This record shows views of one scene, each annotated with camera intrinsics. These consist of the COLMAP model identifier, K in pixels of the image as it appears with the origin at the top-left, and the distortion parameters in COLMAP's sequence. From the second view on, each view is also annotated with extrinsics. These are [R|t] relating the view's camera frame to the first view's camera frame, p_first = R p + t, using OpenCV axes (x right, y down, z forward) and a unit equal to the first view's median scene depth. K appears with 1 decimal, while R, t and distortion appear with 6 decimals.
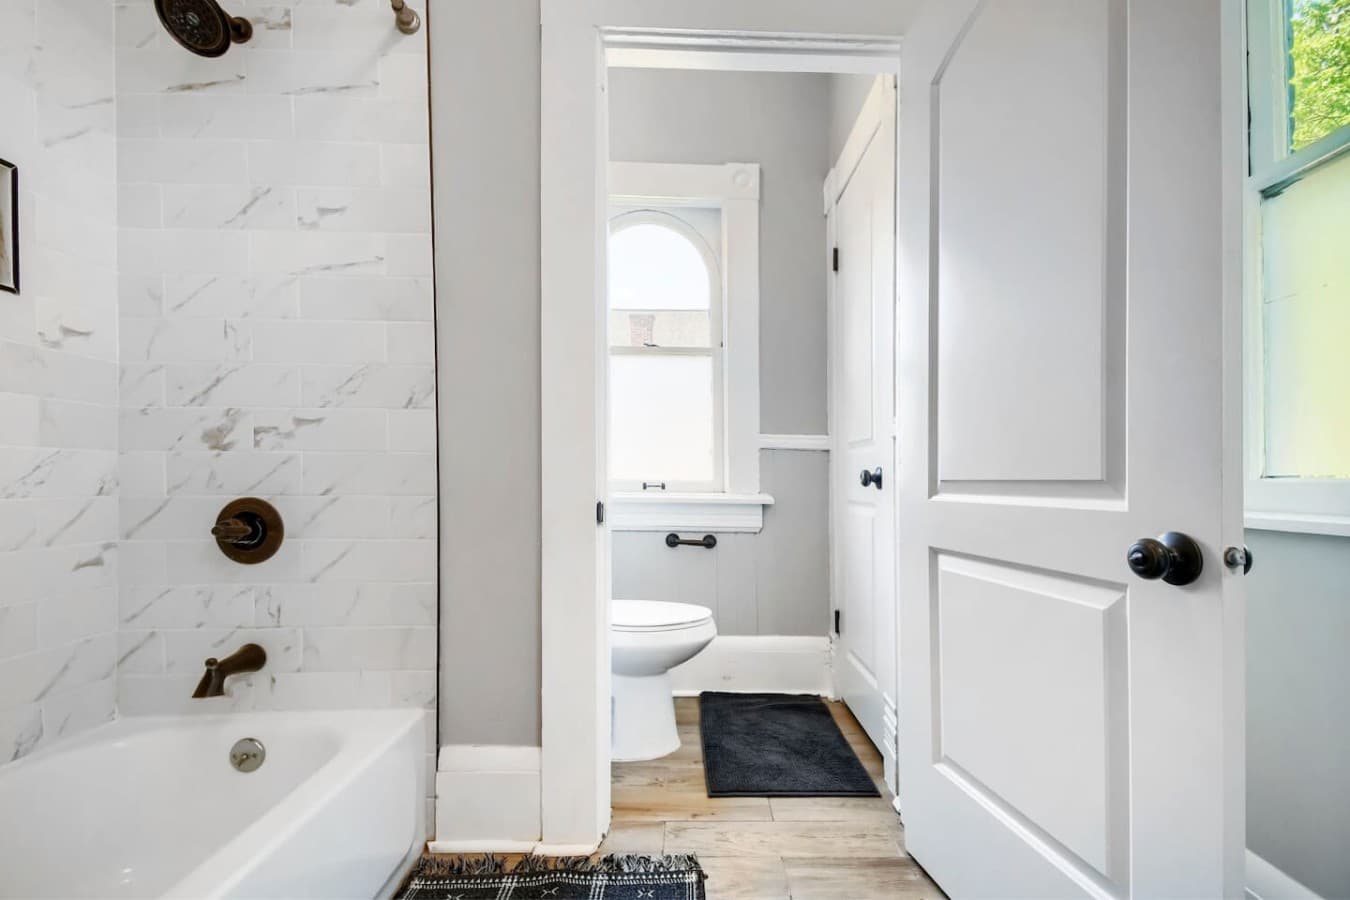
lens RADIAL K [[593.0, 0, 718.3], [0, 593.0, 459.2], [0, 0, 1]] dist [0.015410, -0.015444]
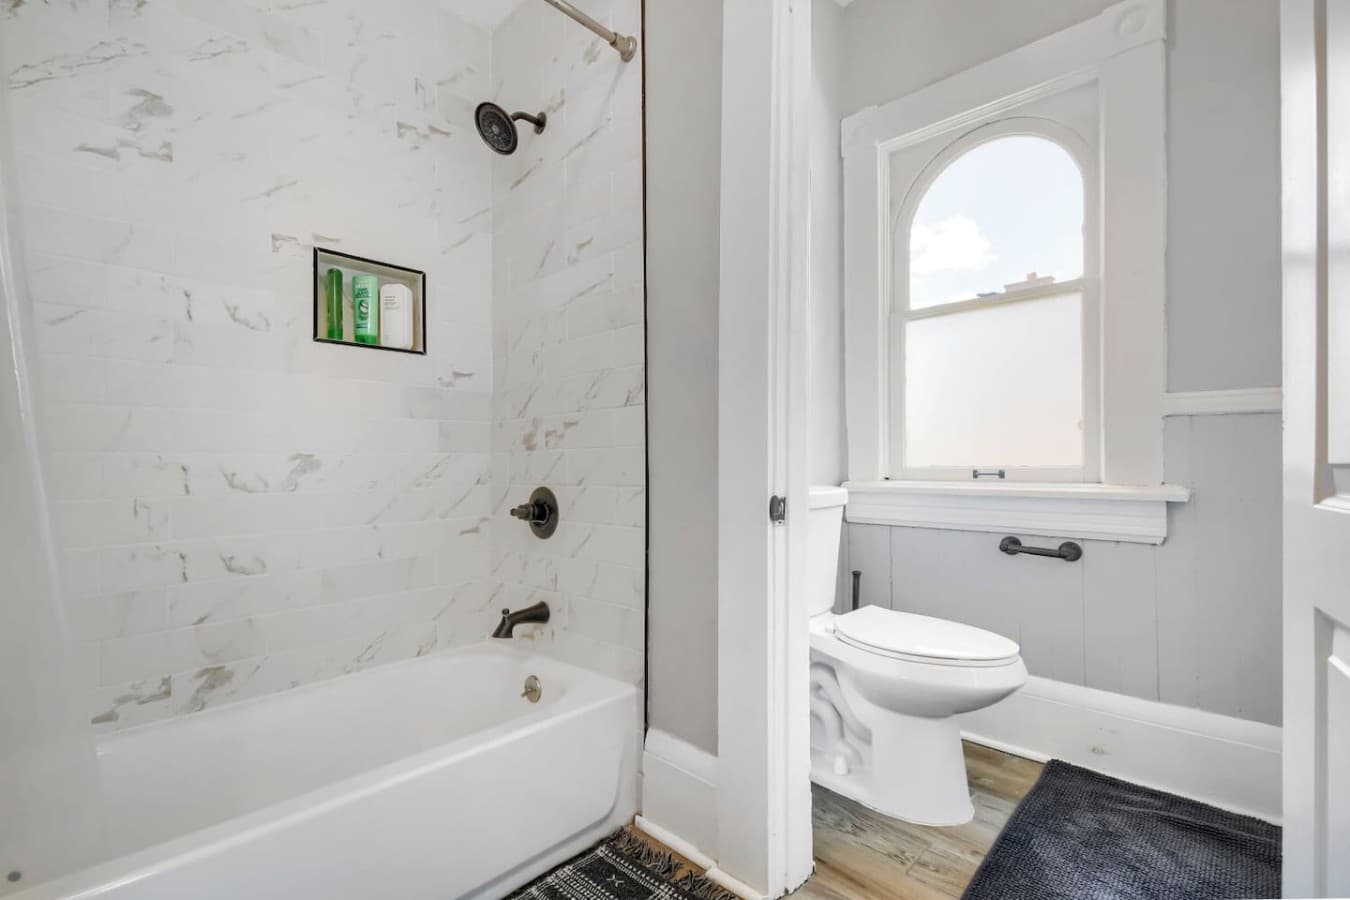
lens RADIAL K [[593.0, 0, 681.8], [0, 593.0, 452.2], [0, 0, 1]] dist [0.015410, -0.015444]
pose [[0.696667, -0.031857, -0.716687, 0.327536], [0.040025, 0.999184, -0.005508, 0.008880], [0.716277, -0.024848, 0.697374, 0.318111]]
